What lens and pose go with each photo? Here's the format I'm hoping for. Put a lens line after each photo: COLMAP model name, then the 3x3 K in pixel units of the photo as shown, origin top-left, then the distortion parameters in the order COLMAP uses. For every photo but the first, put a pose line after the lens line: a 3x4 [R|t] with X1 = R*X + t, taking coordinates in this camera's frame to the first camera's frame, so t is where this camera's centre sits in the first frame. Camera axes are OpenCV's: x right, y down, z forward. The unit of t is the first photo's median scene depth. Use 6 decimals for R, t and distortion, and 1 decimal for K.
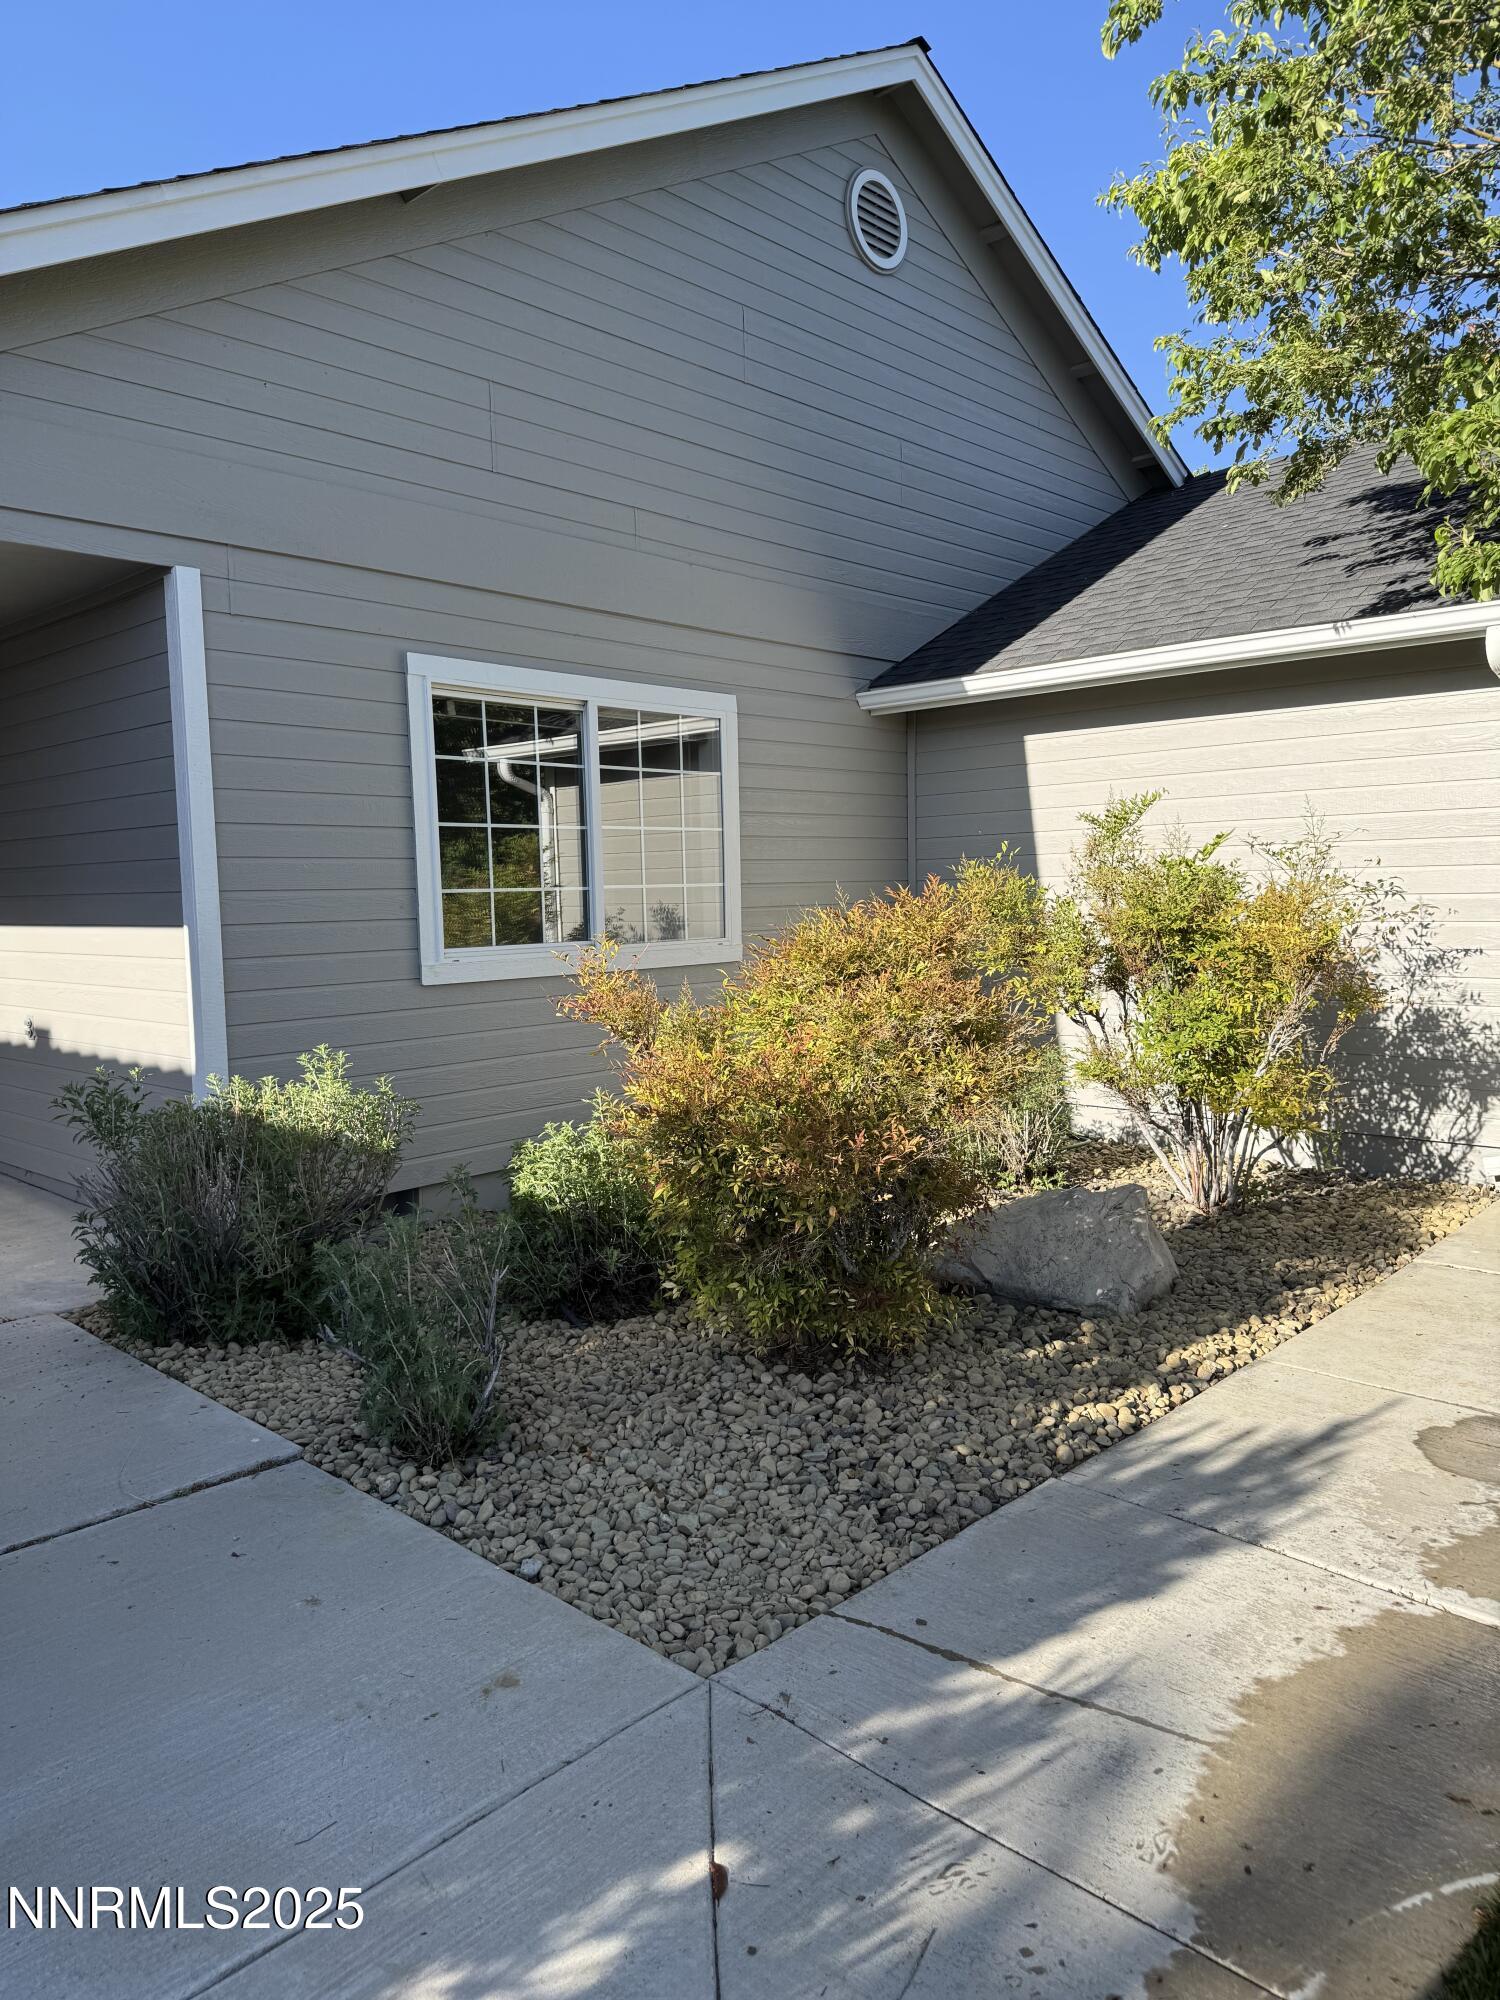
lens RADIAL K [[1396.1, 0, 750.0], [0, 1396.1, 1000.0], [0, 0, 1]] dist [0.010269, -0.005350]
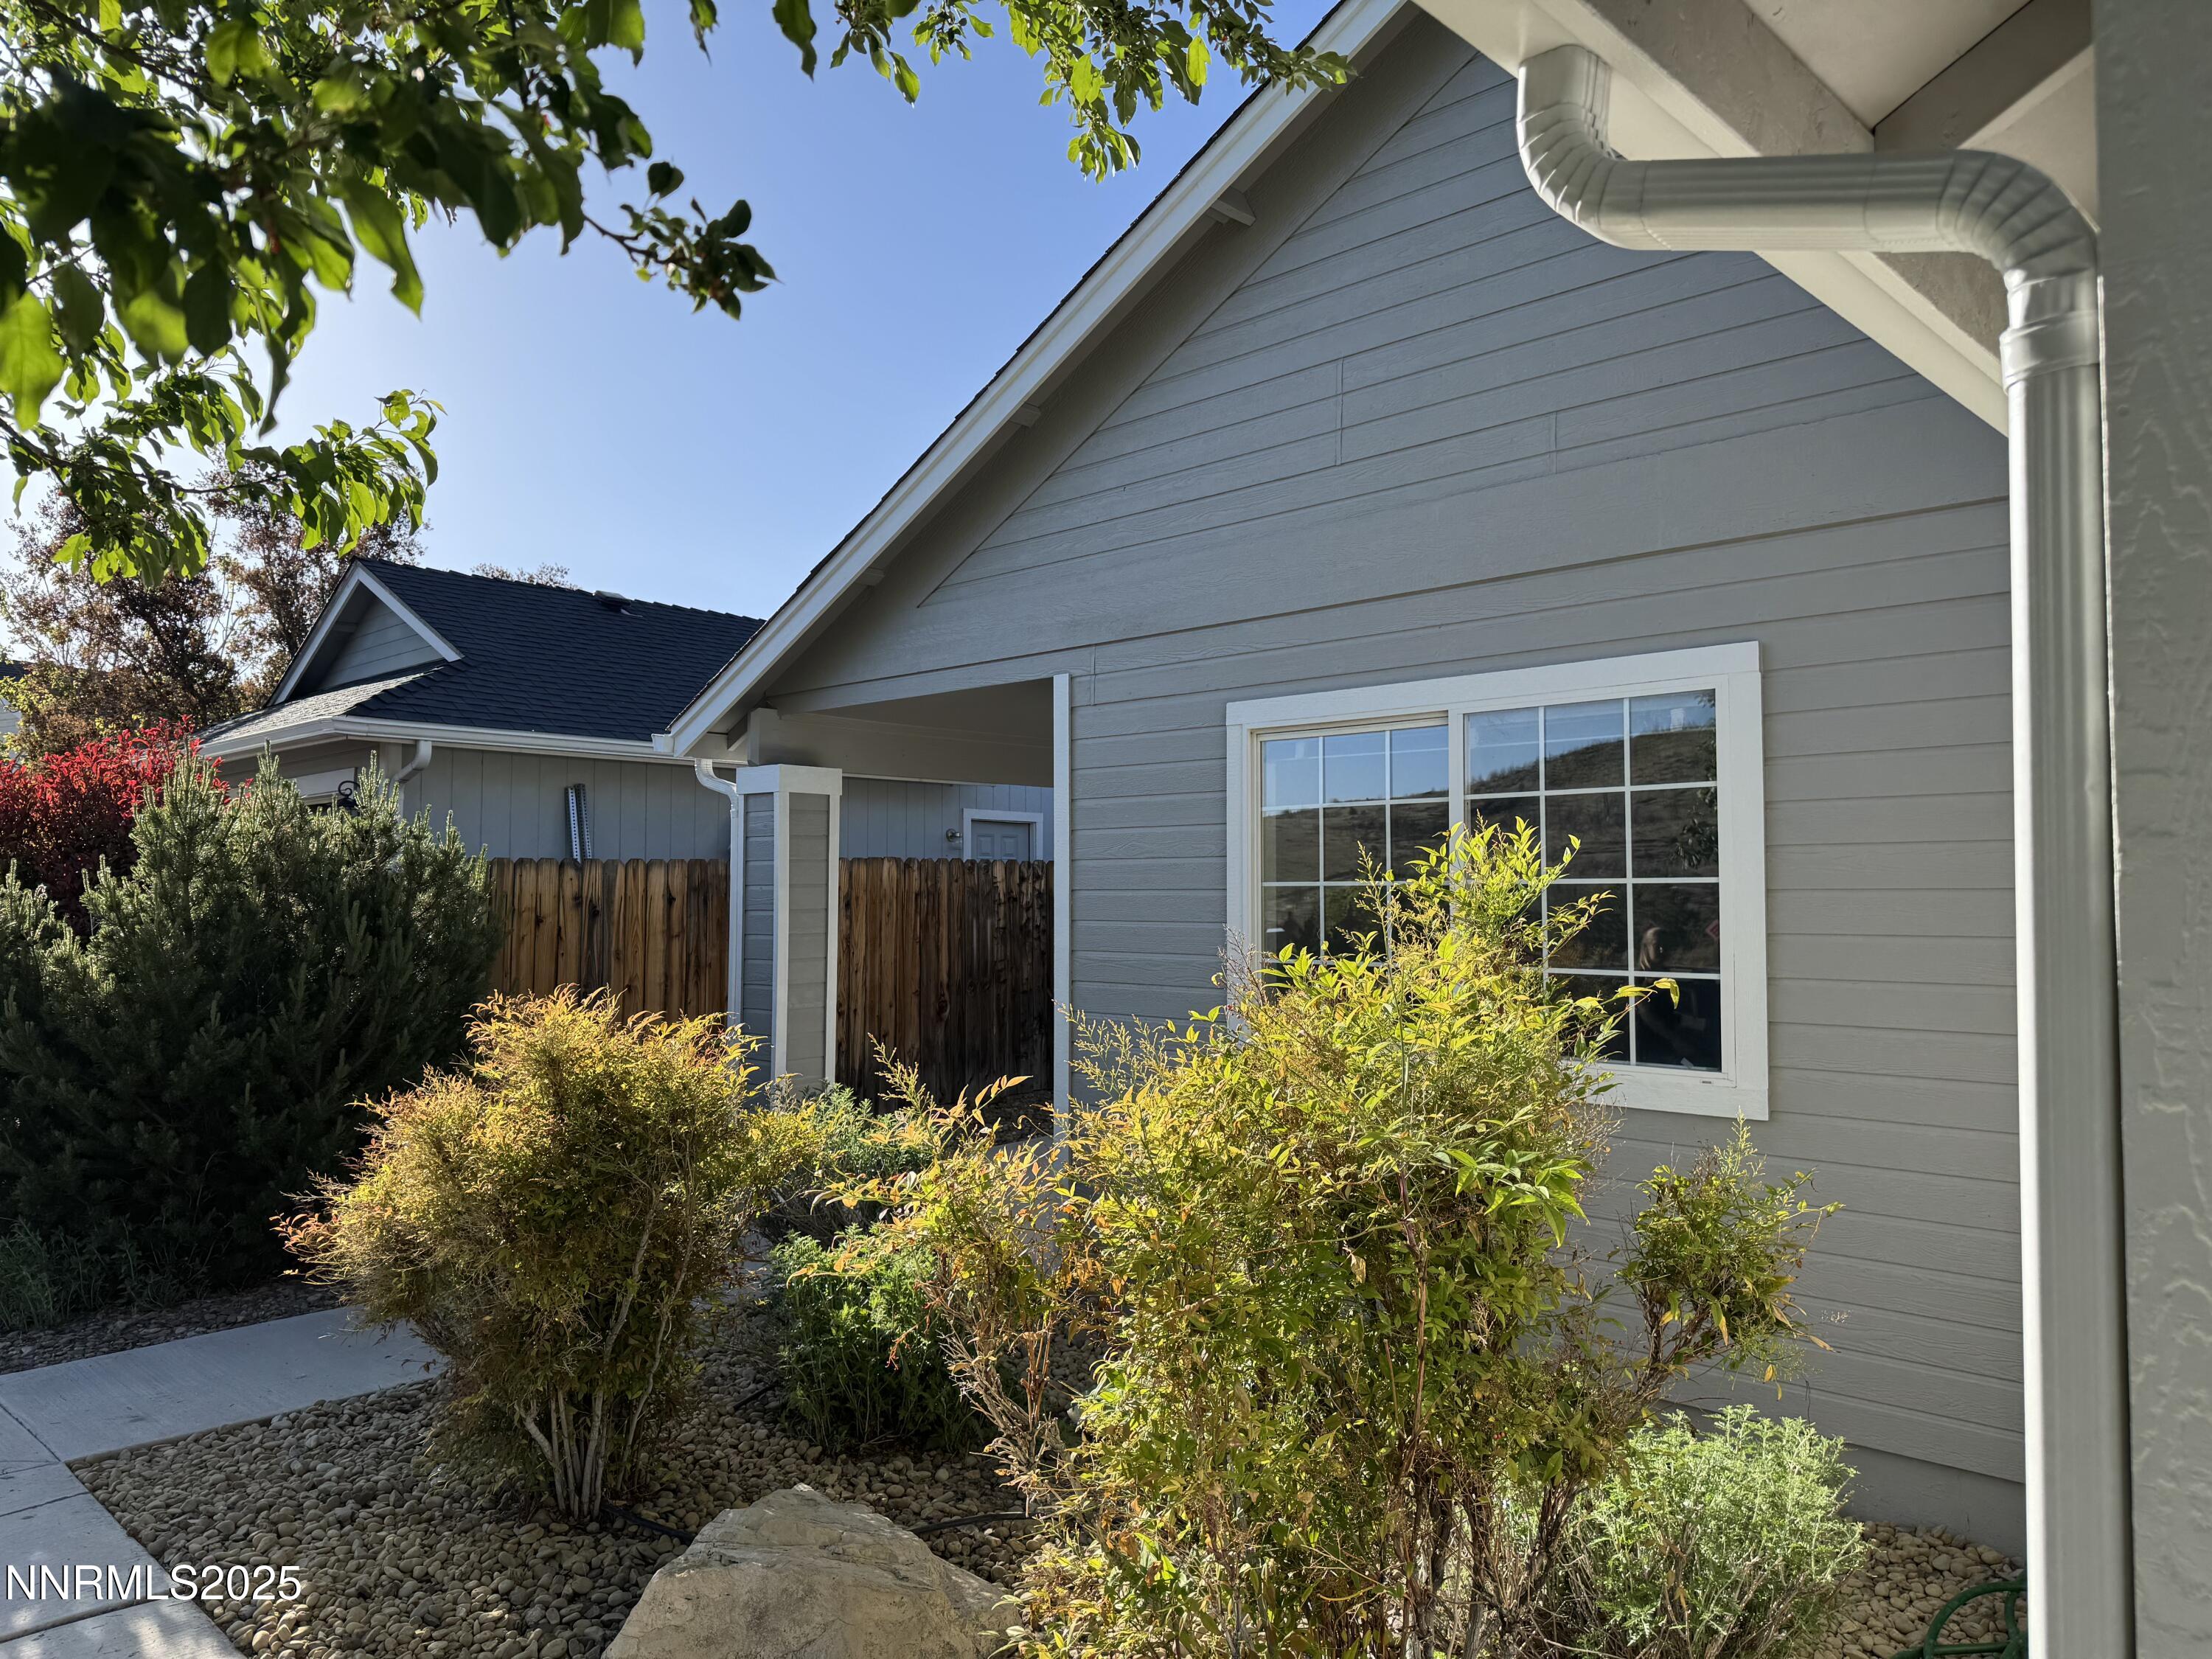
lens RADIAL K [[1544.1, 0, 1106.0], [0, 1544.1, 829.5], [0, 0, 1]] dist [0.010269, -0.005350]
pose [[-0.004013, -0.025902, -0.999656, 0.767591], [-0.074633, 0.996884, -0.025530, -0.130762], [0.997203, 0.074505, -0.005933, 0.920013]]
